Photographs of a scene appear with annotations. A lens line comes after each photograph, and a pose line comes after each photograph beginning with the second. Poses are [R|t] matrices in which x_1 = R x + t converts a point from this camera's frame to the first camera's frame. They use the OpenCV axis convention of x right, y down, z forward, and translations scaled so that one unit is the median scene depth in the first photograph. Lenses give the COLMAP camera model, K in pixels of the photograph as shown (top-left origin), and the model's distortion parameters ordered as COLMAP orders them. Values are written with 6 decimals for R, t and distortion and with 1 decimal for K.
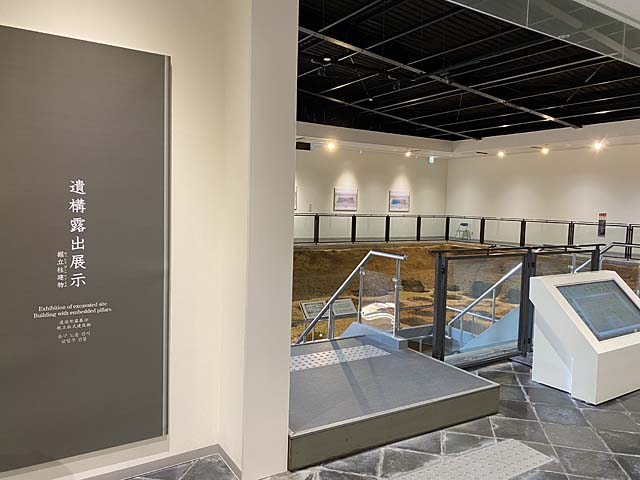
lens RADIAL K [[483.2, 0, 320.0], [0, 483.2, 240.0], [0, 0, 1]] dist [0.010886, 0.002819]
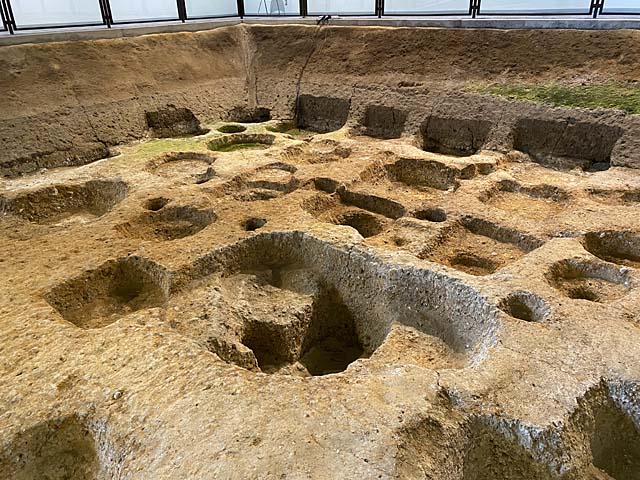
lens RADIAL K [[483.2, 0, 320.0], [0, 483.2, 240.0], [0, 0, 1]] dist [0.010886, 0.002819]
pose [[0.935090, -0.208547, 0.286556, 0.165710], [0.082513, 0.914432, 0.396239, 0.025393], [-0.344670, -0.346875, 0.872285, 0.500908]]
